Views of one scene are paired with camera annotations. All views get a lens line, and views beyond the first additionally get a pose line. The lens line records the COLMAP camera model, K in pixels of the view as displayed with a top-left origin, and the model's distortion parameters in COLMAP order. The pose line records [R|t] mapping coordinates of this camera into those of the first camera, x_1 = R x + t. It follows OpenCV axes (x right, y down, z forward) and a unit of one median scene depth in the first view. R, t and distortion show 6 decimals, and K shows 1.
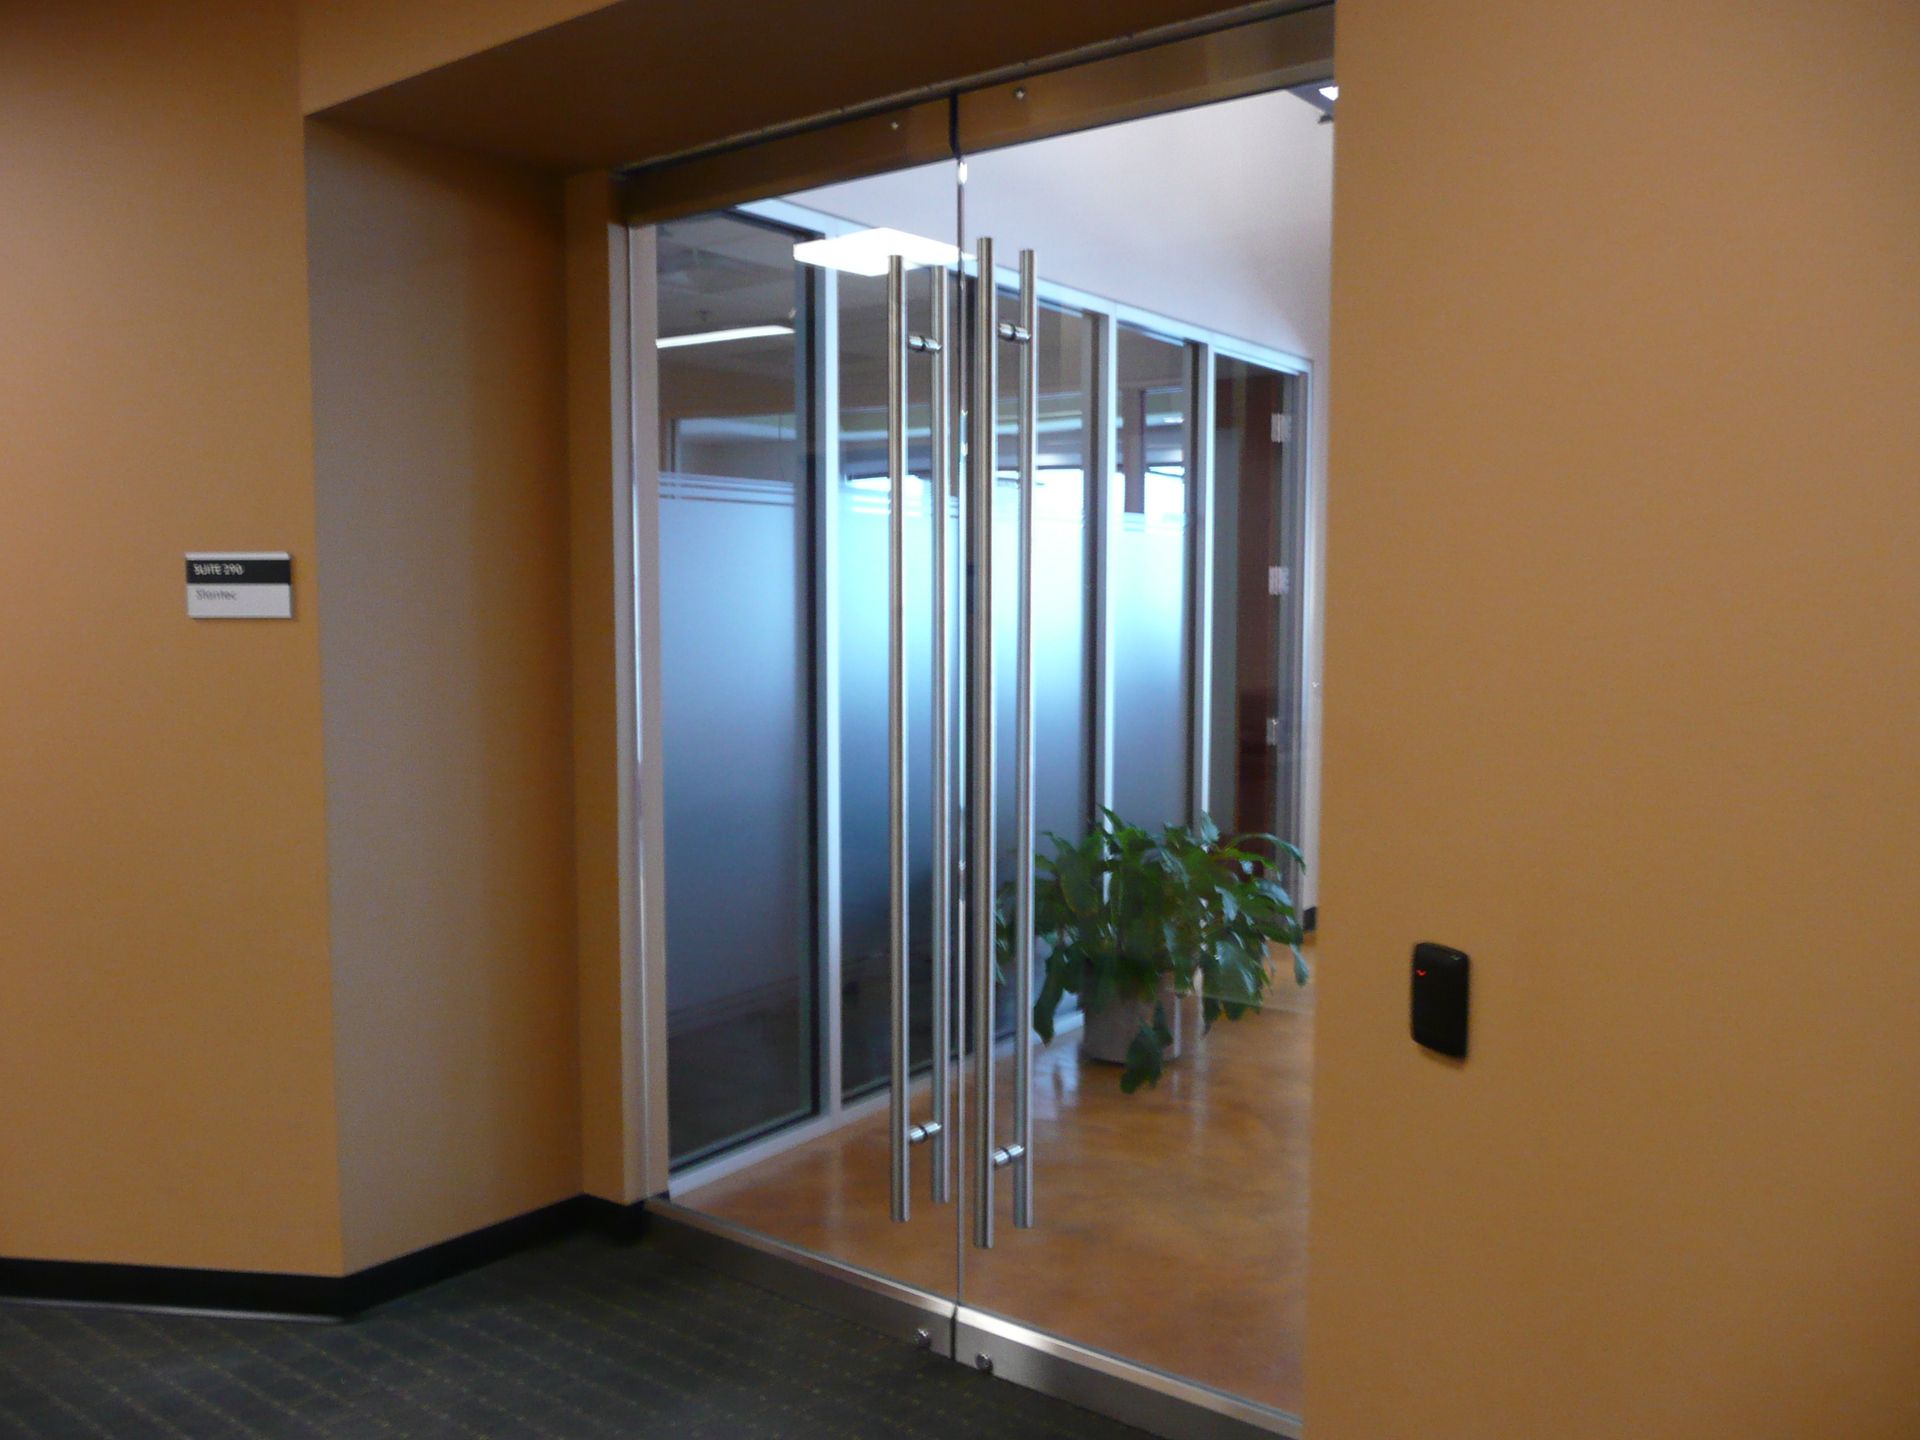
lens RADIAL K [[1620.4, 0, 932.1], [0, 1620.4, 724.9], [0, 0, 1]] dist [-0.035721, 0.041885]
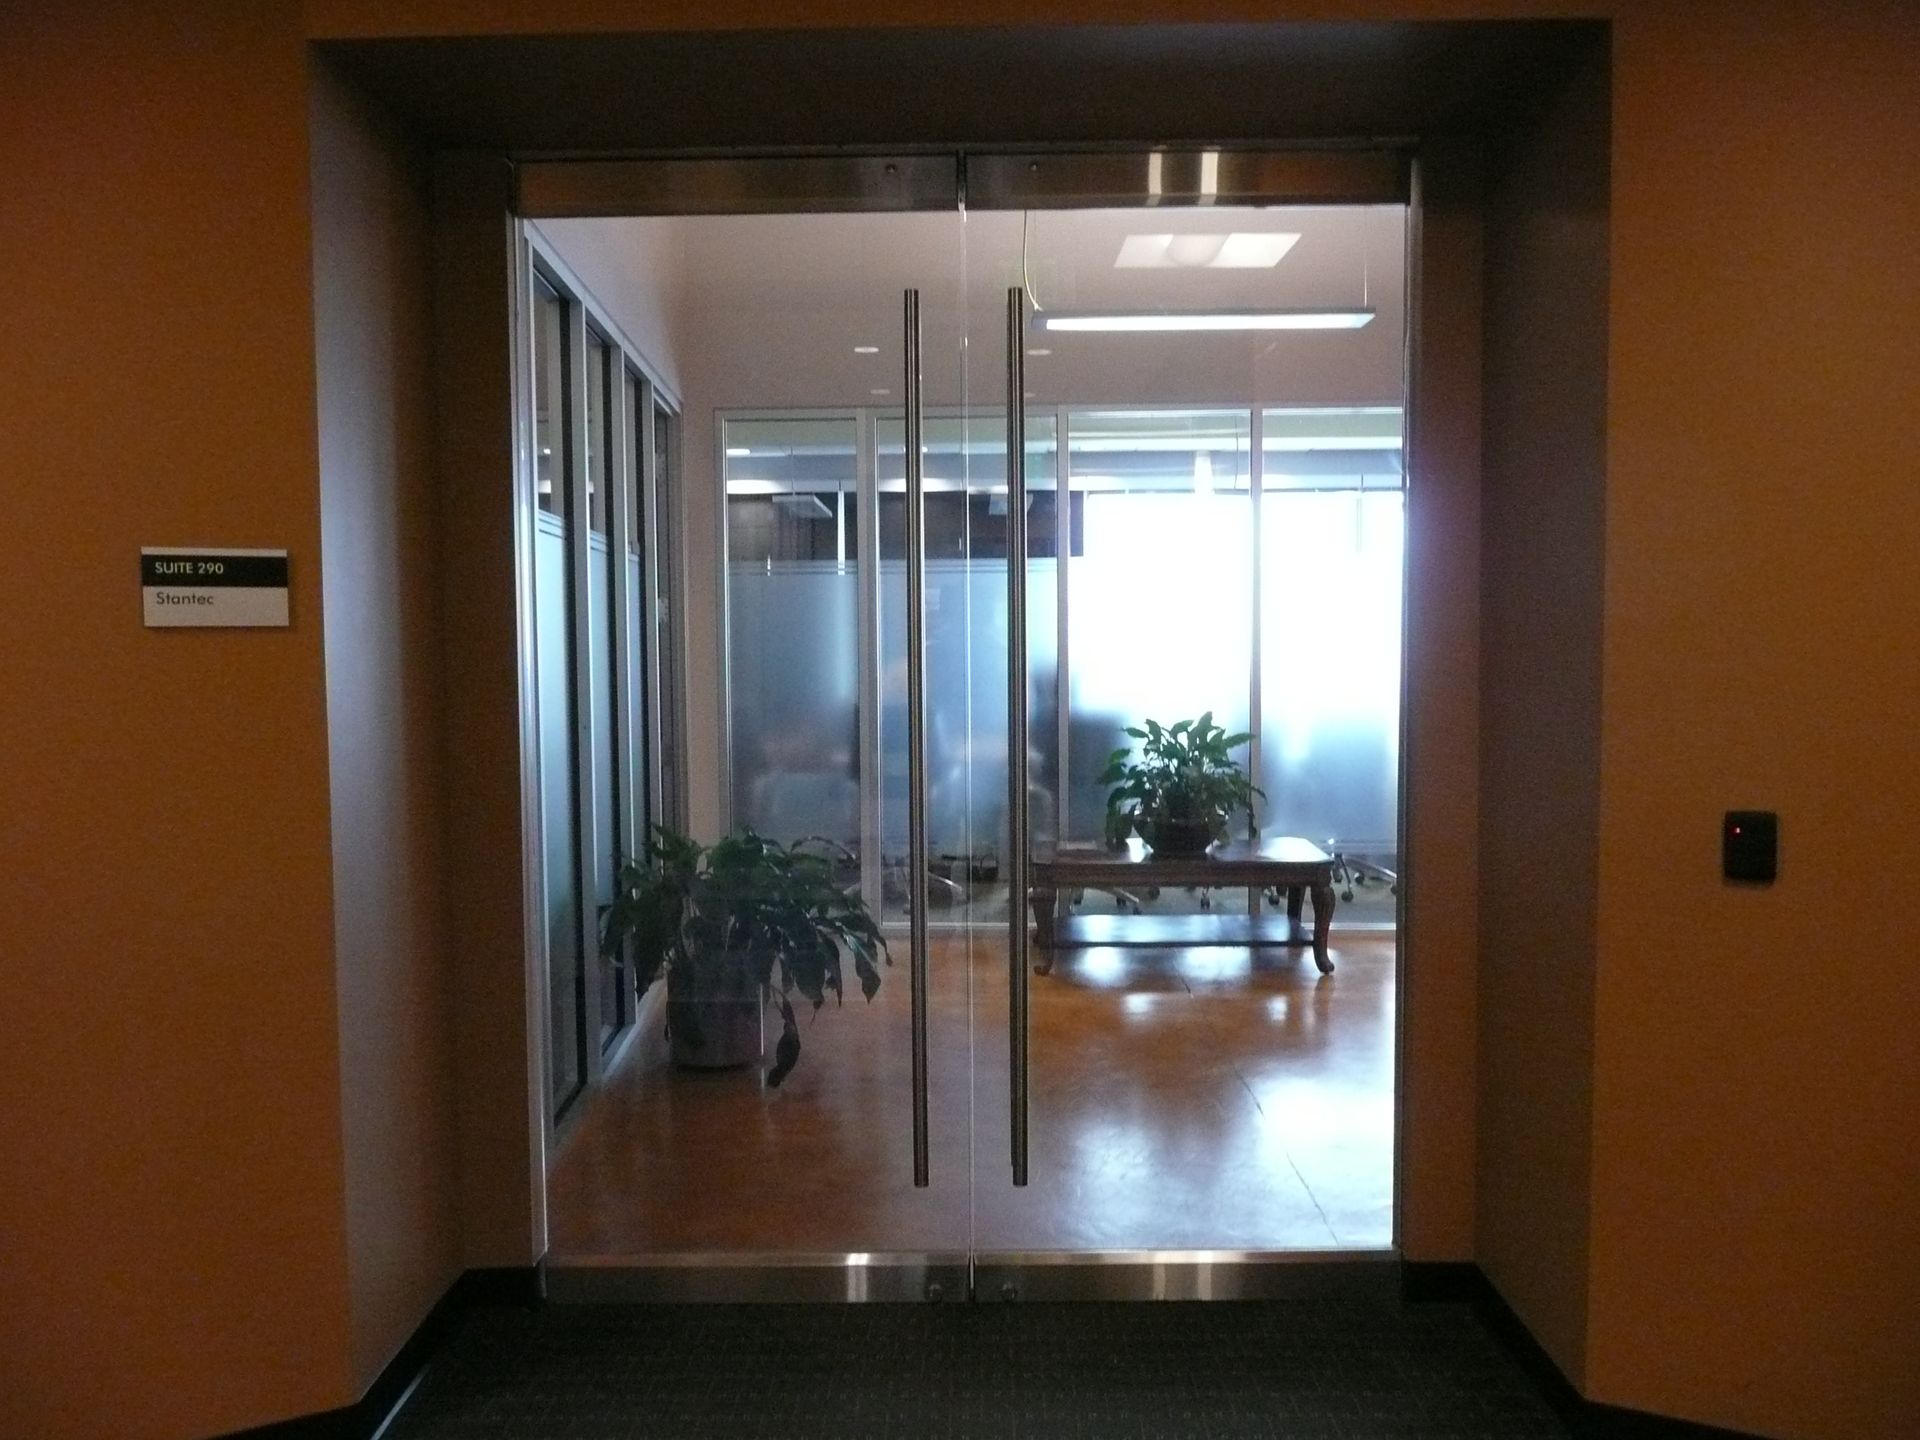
lens RADIAL K [[1620.4, 0, 932.1], [0, 1620.4, 724.9], [0, 0, 1]] dist [-0.035721, 0.041885]
pose [[0.794780, -0.042911, 0.605379, -0.639621], [0.060221, 0.998150, -0.008310, 0.011326], [-0.603902, 0.043062, 0.795894, 0.134606]]
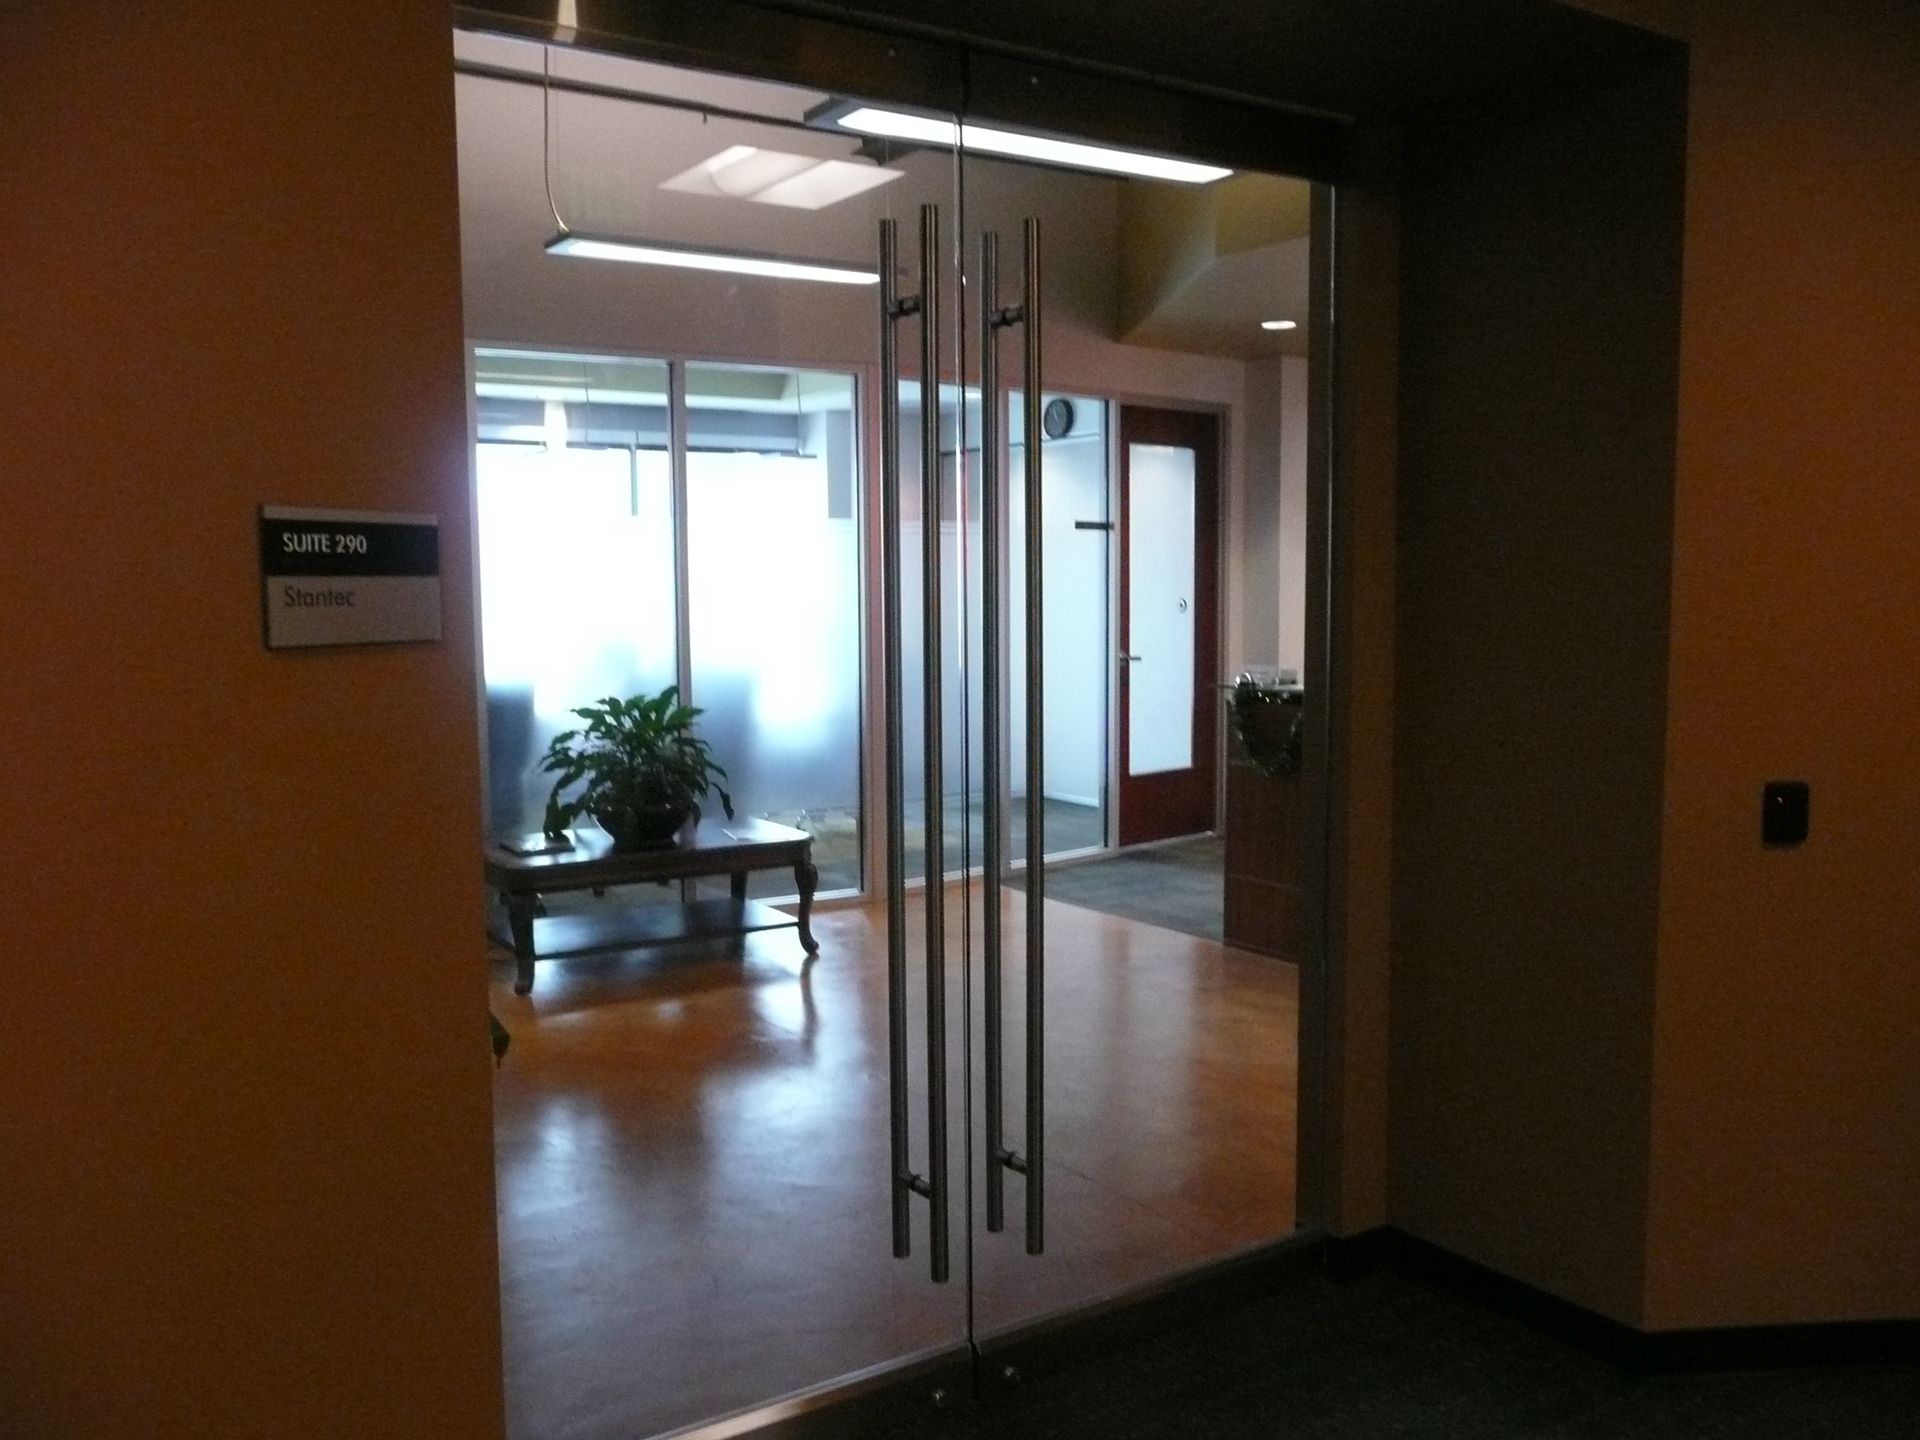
lens RADIAL K [[1620.4, 0, 932.1], [0, 1620.4, 724.9], [0, 0, 1]] dist [-0.035721, 0.041885]
pose [[0.312155, -0.090105, 0.945749, -0.830705], [0.086491, 0.994053, 0.066160, -0.060211], [-0.946086, 0.061146, 0.318092, 0.691534]]
